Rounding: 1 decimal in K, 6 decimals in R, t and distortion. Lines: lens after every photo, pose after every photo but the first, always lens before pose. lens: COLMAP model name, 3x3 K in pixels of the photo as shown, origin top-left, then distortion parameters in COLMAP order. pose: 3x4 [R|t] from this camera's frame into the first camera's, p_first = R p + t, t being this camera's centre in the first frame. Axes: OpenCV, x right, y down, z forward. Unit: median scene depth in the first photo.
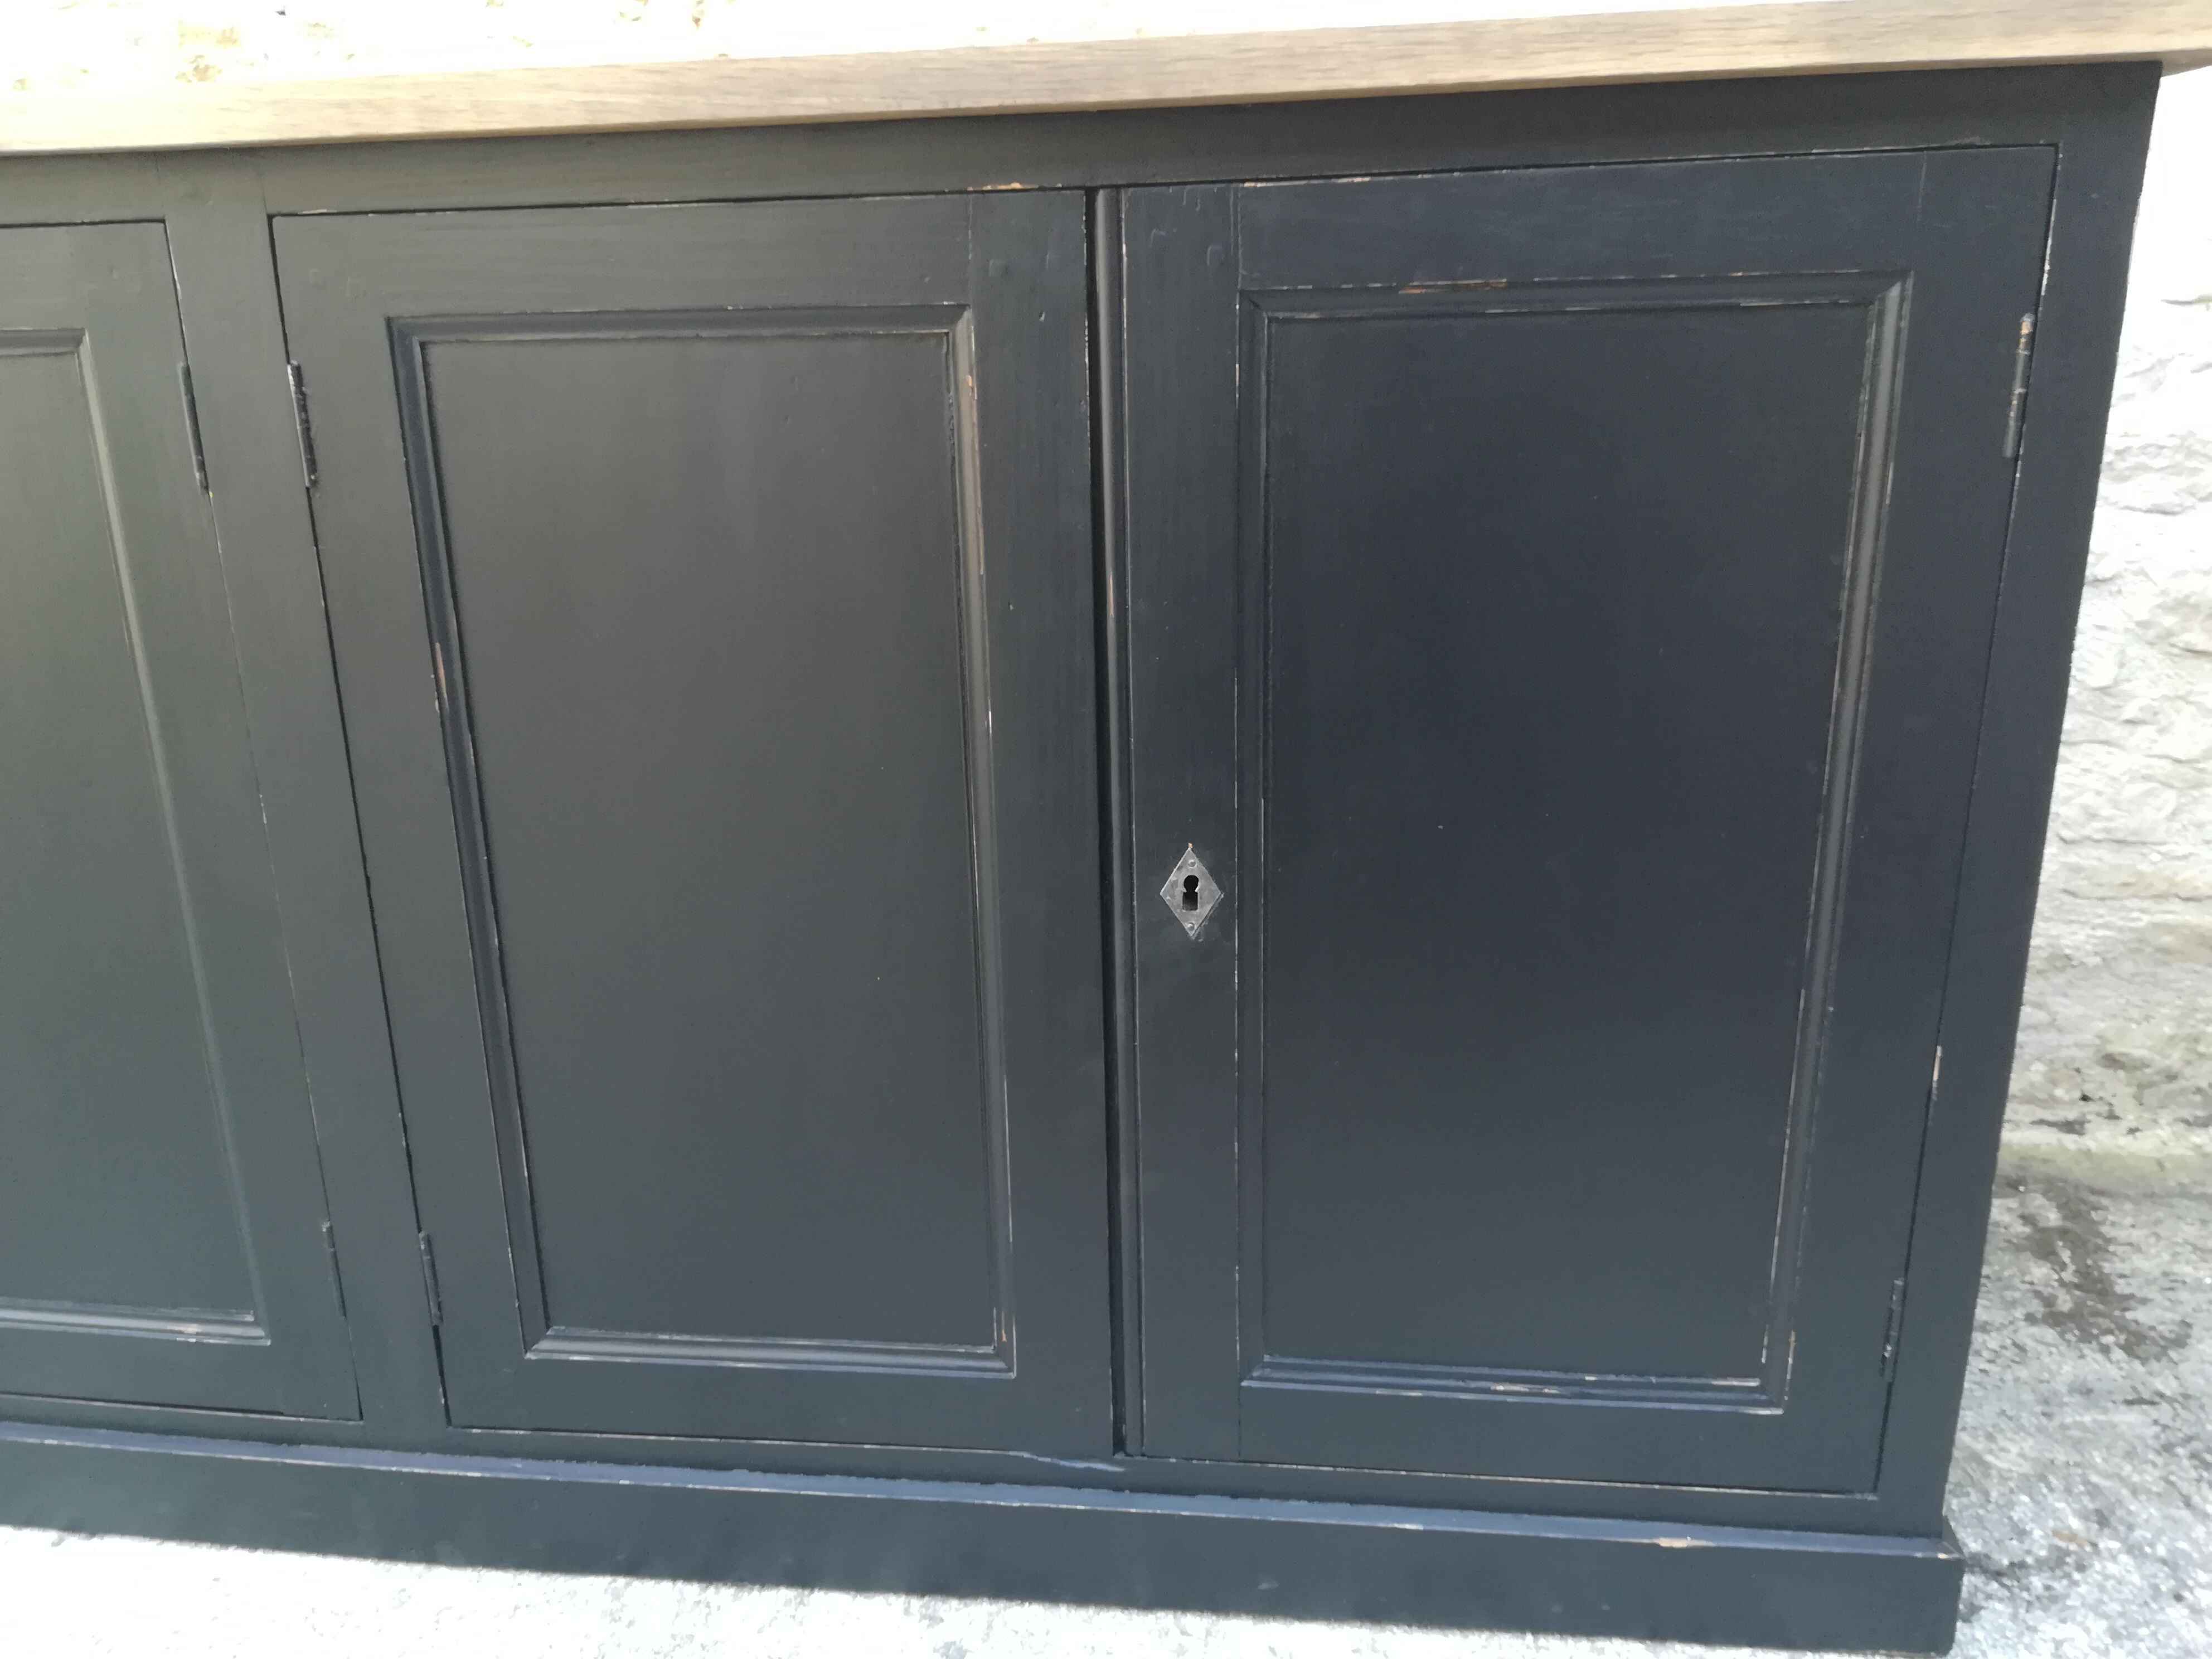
lens RADIAL K [[1709.2, 0, 1100.3], [0, 1709.2, 827.3], [0, 0, 1]] dist [-0.000832, -0.018593]
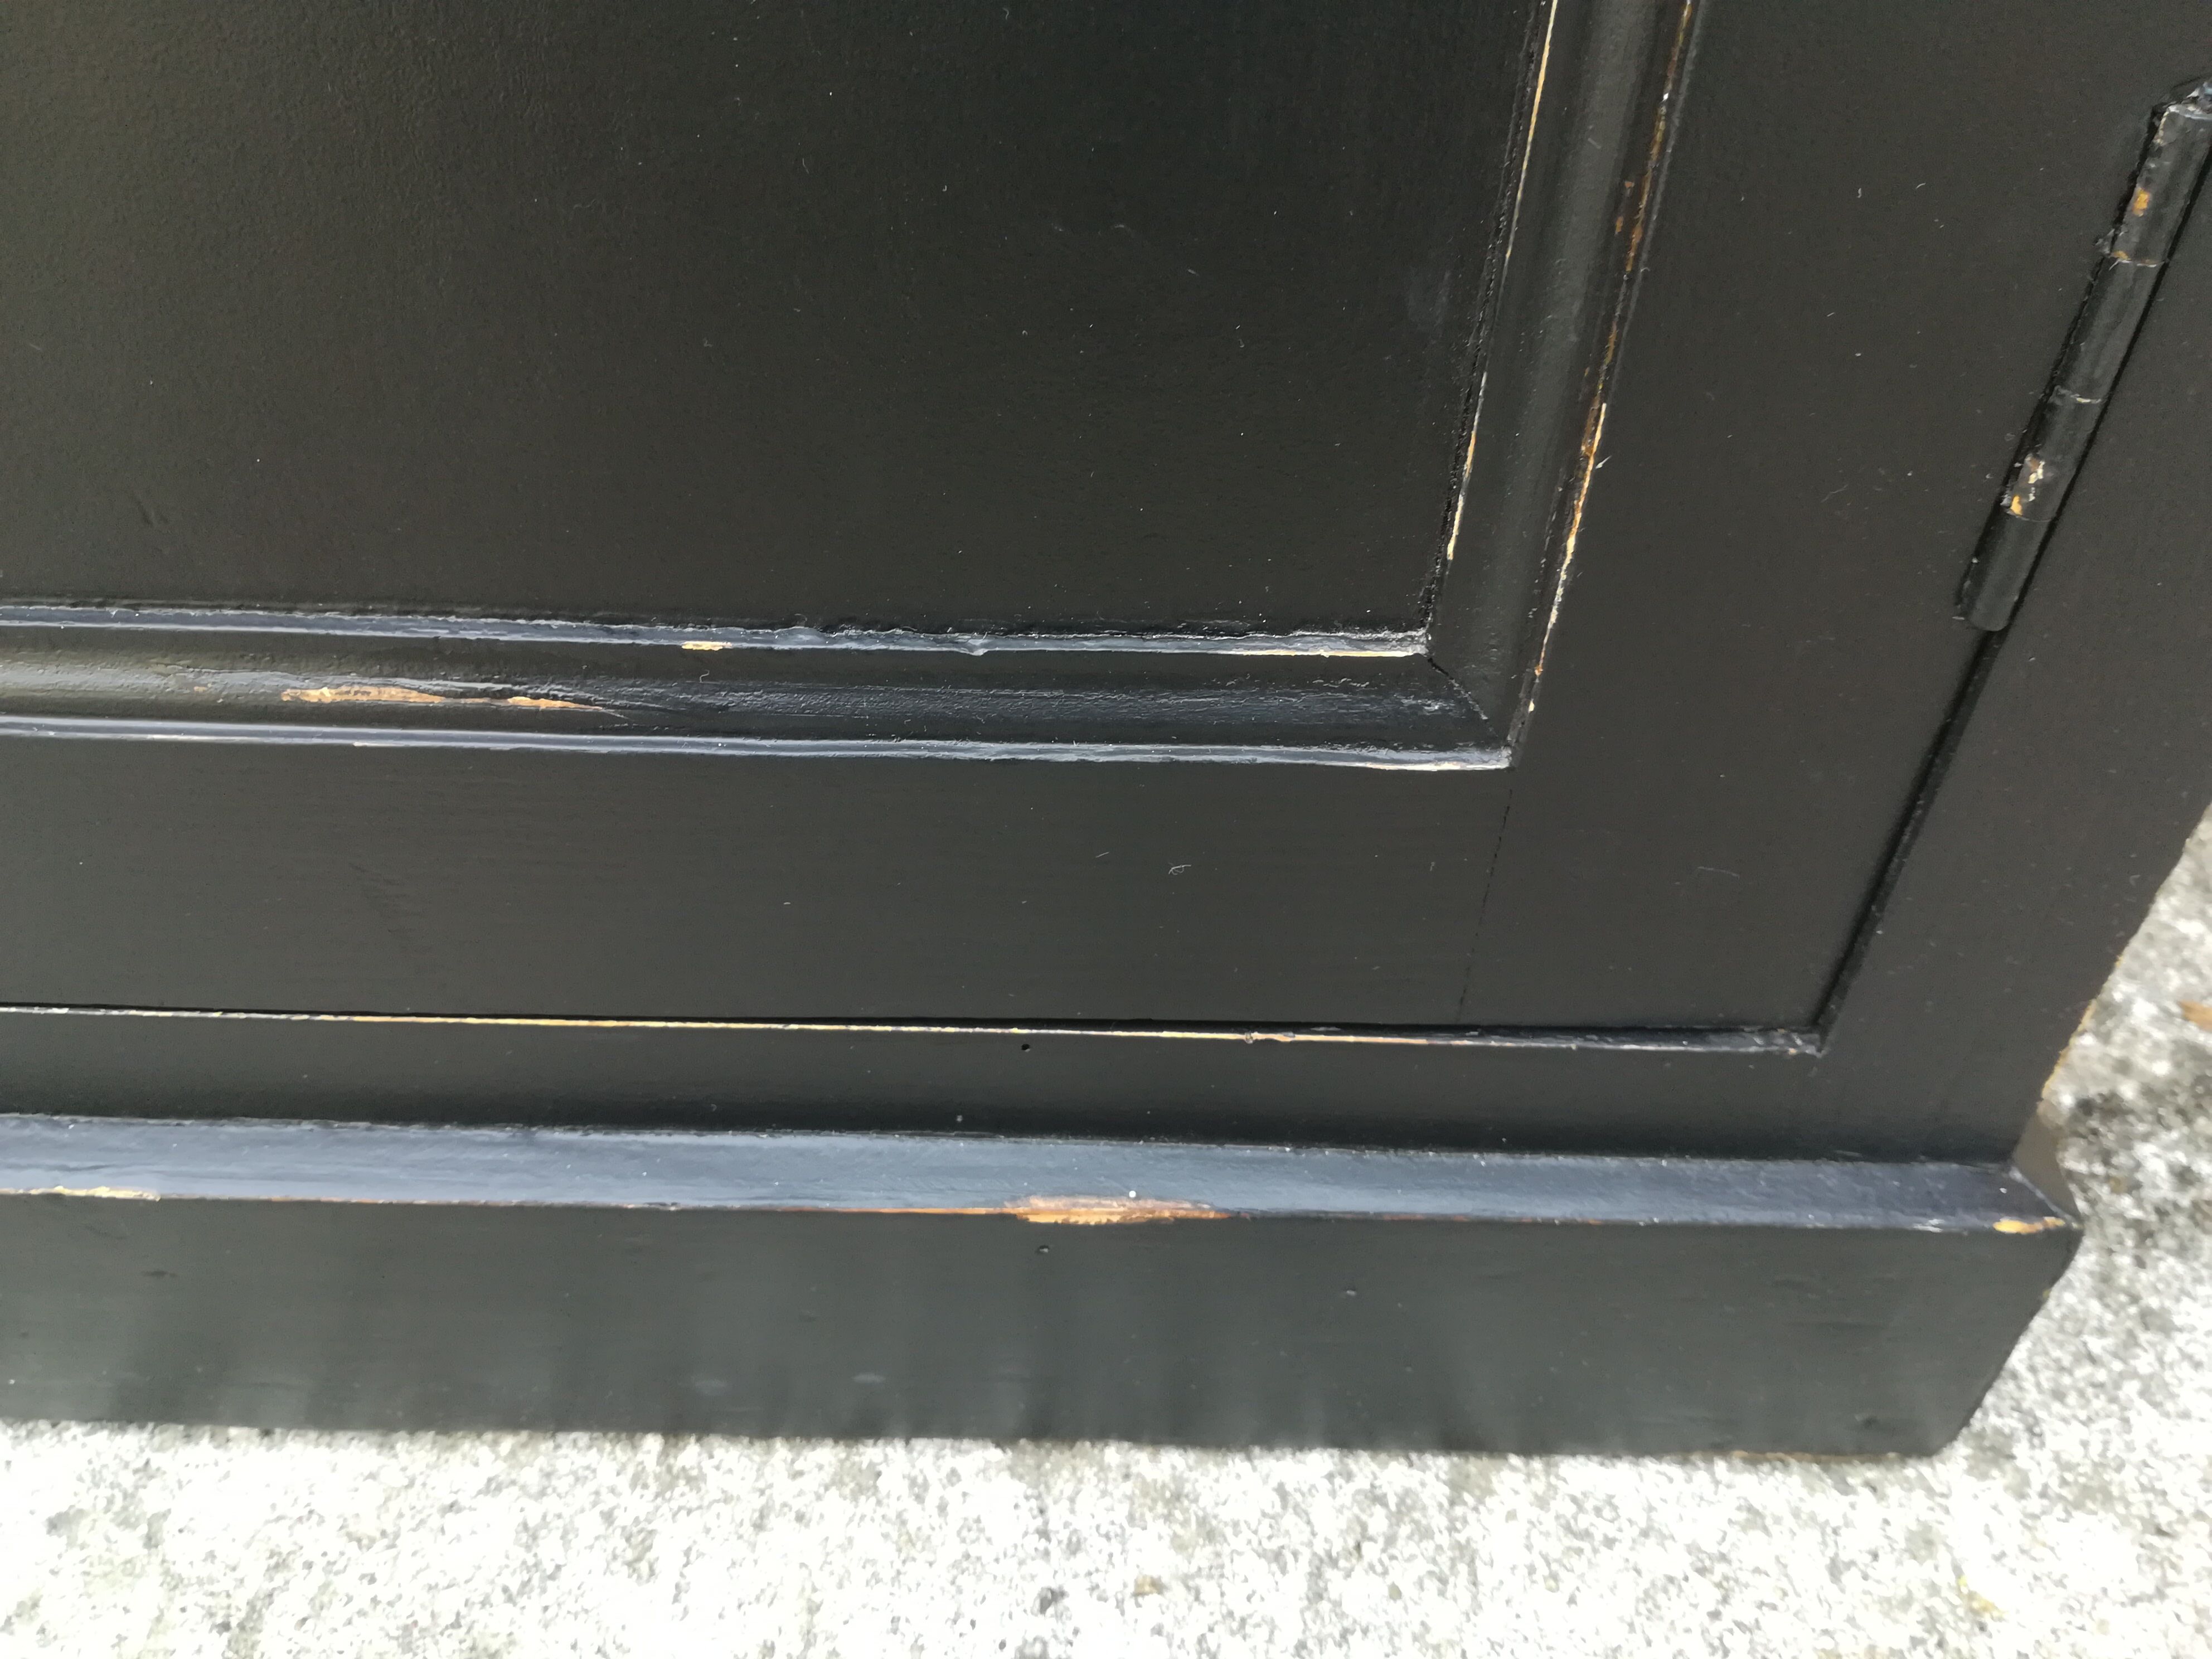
lens RADIAL K [[1709.2, 0, 1109.5], [0, 1709.2, 828.0], [0, 0, 1]] dist [-0.000832, -0.018593]
pose [[0.992923, -0.037093, 0.112815, 0.298297], [-0.012188, 0.913123, 0.407502, 0.239533], [-0.118129, -0.405993, 0.906209, 0.739943]]
